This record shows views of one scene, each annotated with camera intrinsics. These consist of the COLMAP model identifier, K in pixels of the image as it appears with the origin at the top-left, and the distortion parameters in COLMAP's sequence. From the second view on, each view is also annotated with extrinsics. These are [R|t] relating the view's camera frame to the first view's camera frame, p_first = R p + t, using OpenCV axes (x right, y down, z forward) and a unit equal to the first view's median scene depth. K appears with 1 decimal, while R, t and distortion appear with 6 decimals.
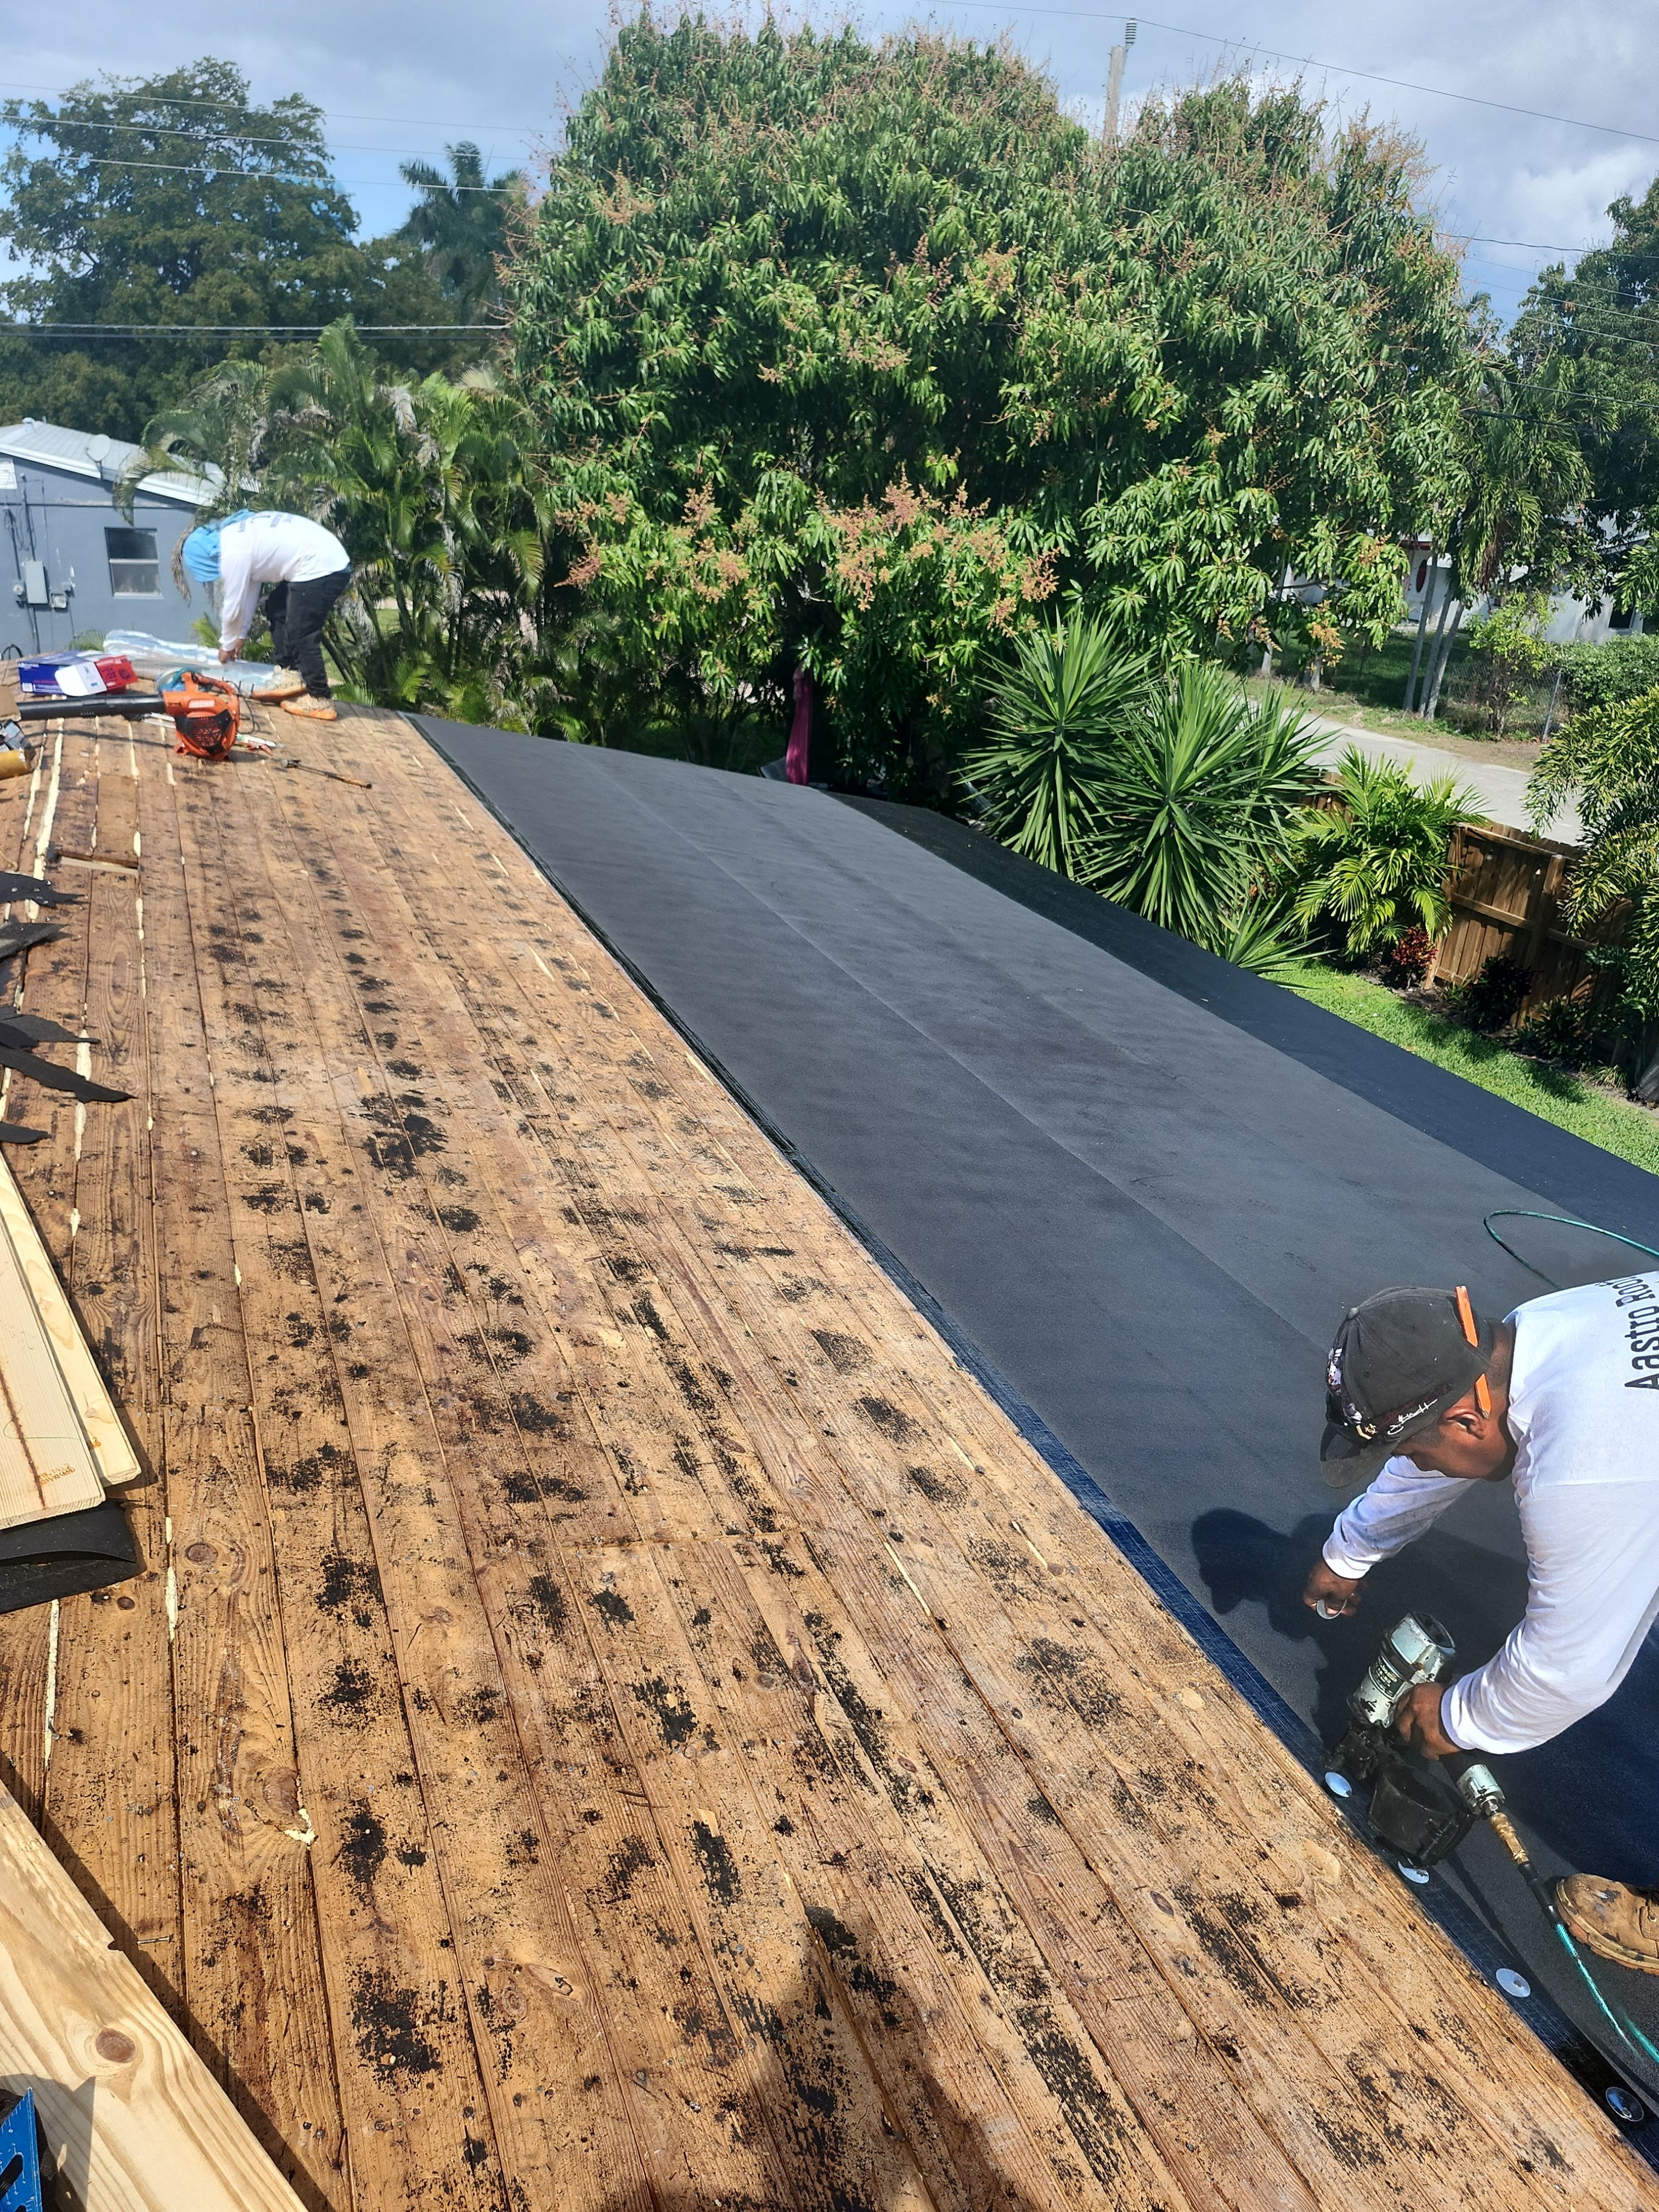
lens RADIAL K [[1598.9, 0, 829.5], [0, 1598.9, 1106.0], [0, 0, 1]] dist [0.022272, -0.005410]
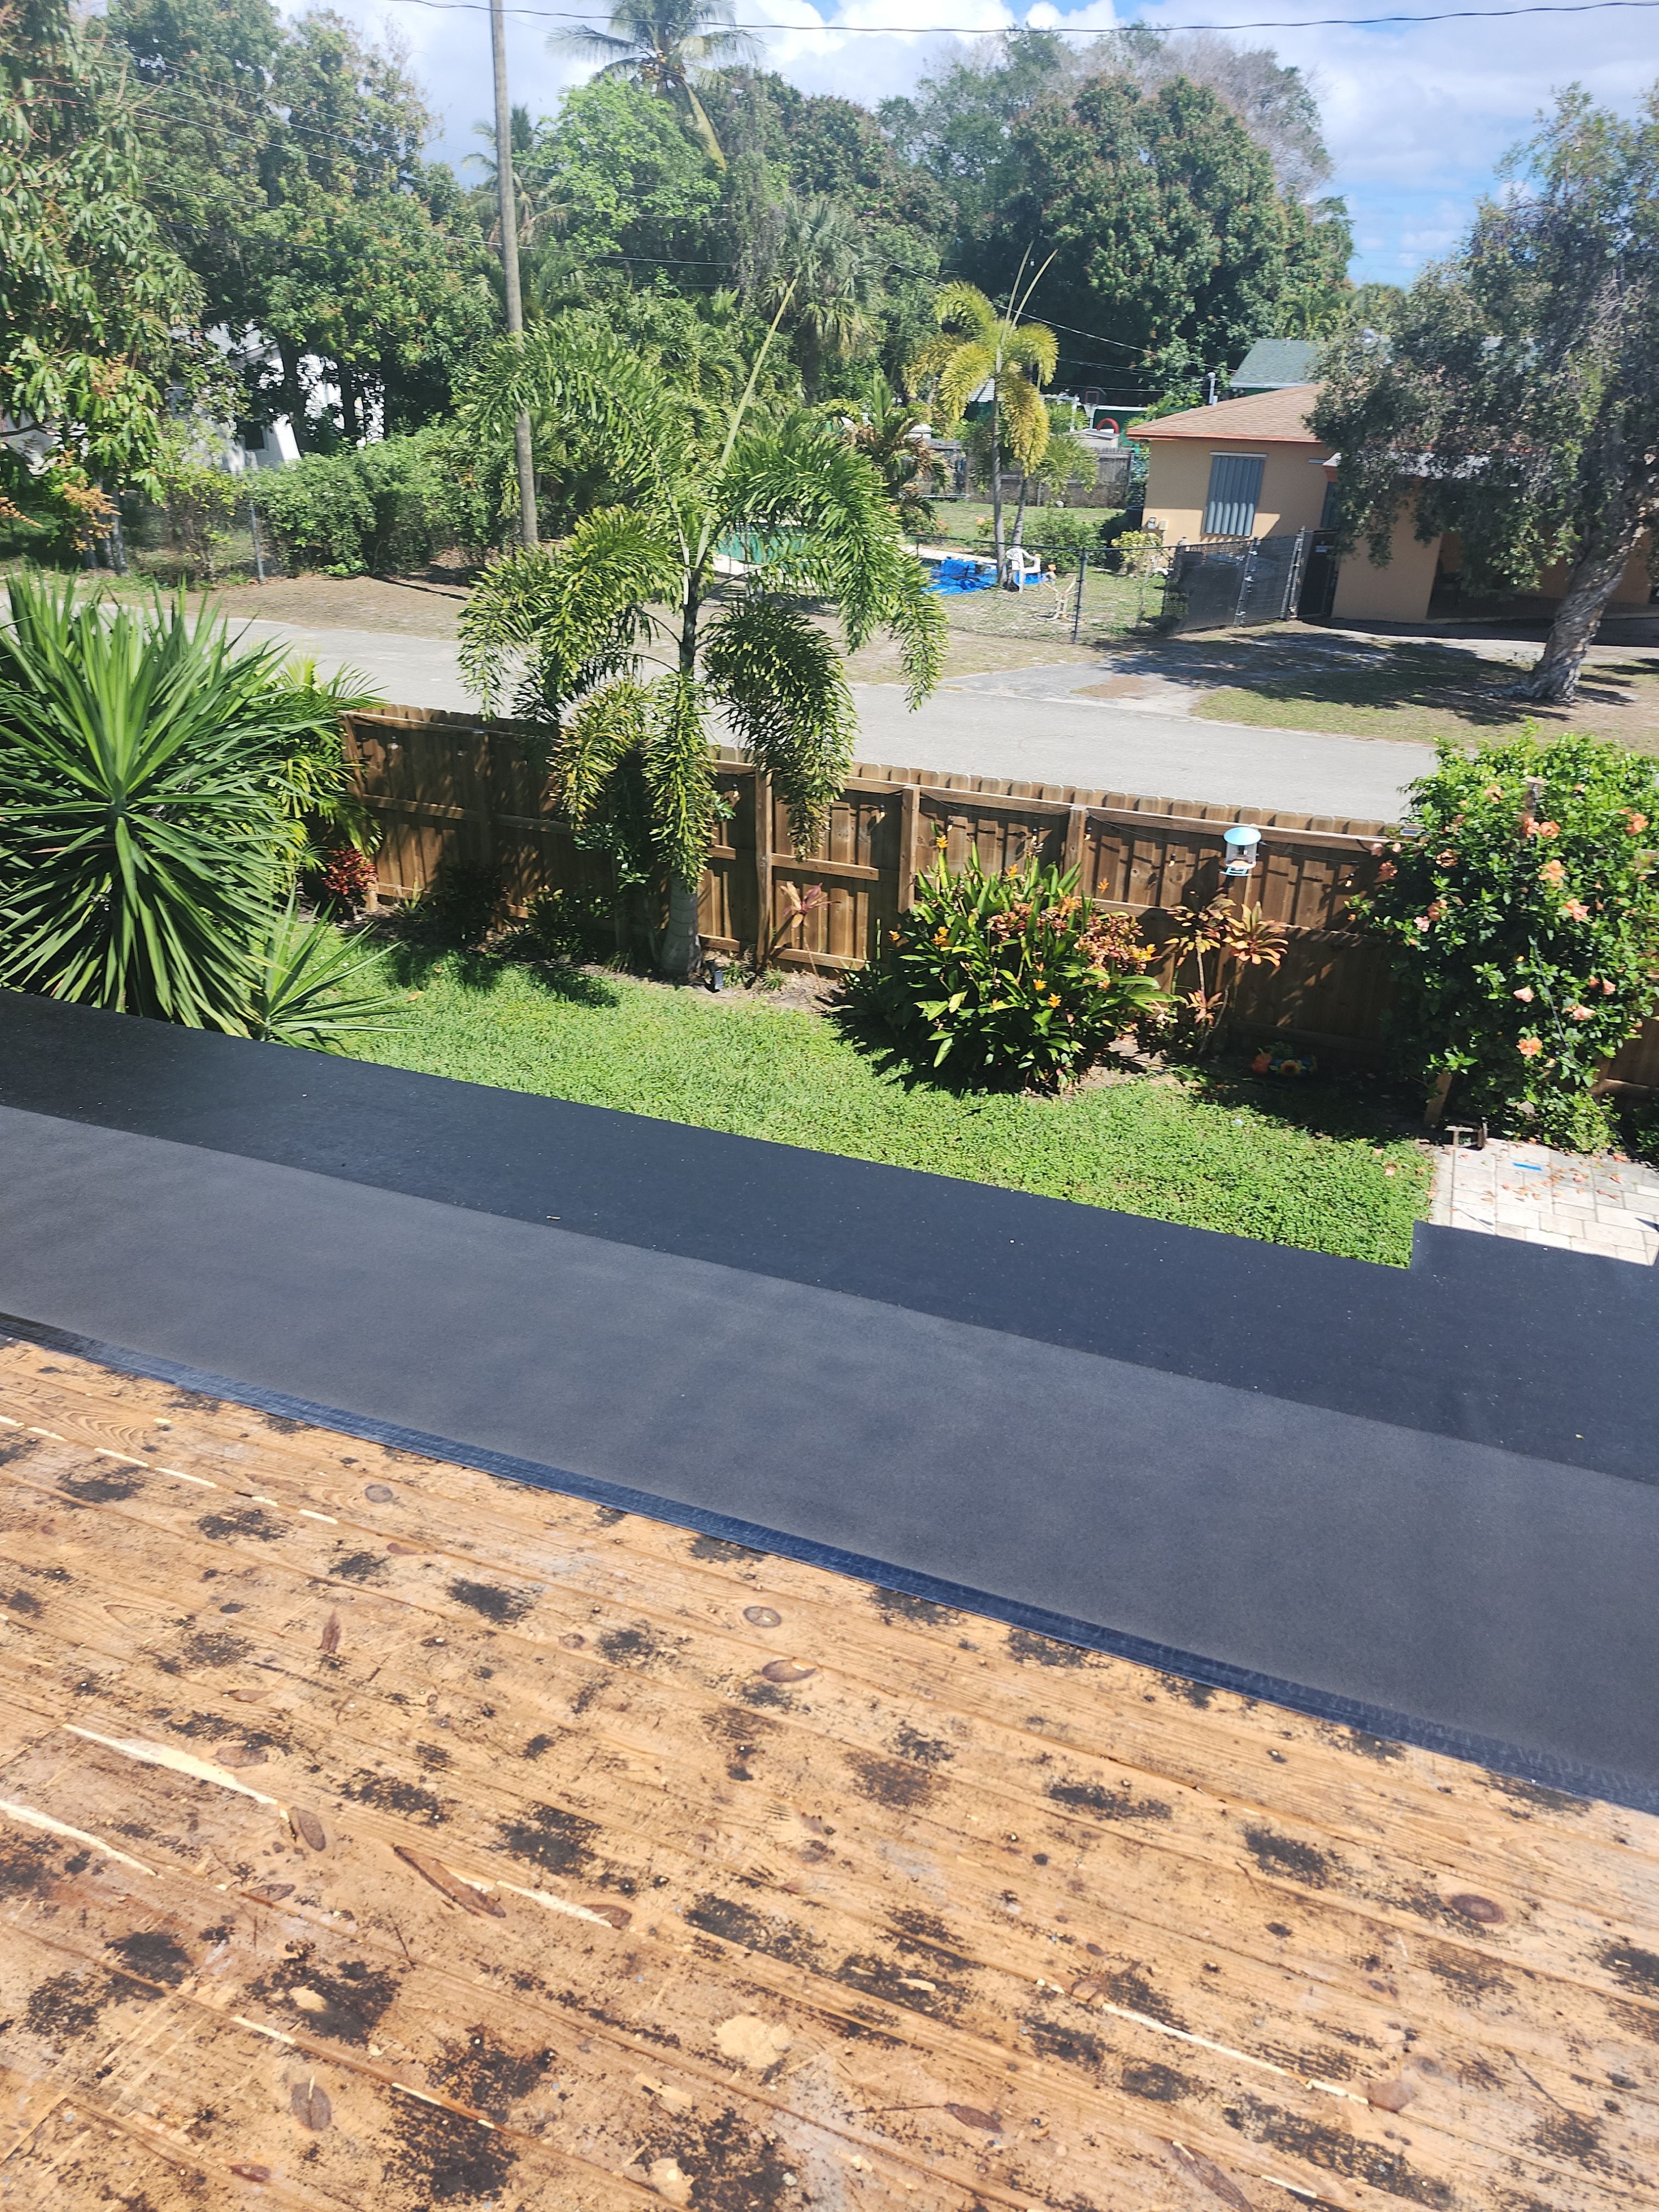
lens RADIAL K [[1598.9, 0, 829.5], [0, 1598.9, 1106.0], [0, 0, 1]] dist [0.022272, -0.005410]
pose [[0.700536, -0.357425, 0.617654, -0.010782], [0.298303, 0.932949, 0.201548, -0.080993], [-0.648278, 0.043056, 0.760186, 0.230123]]
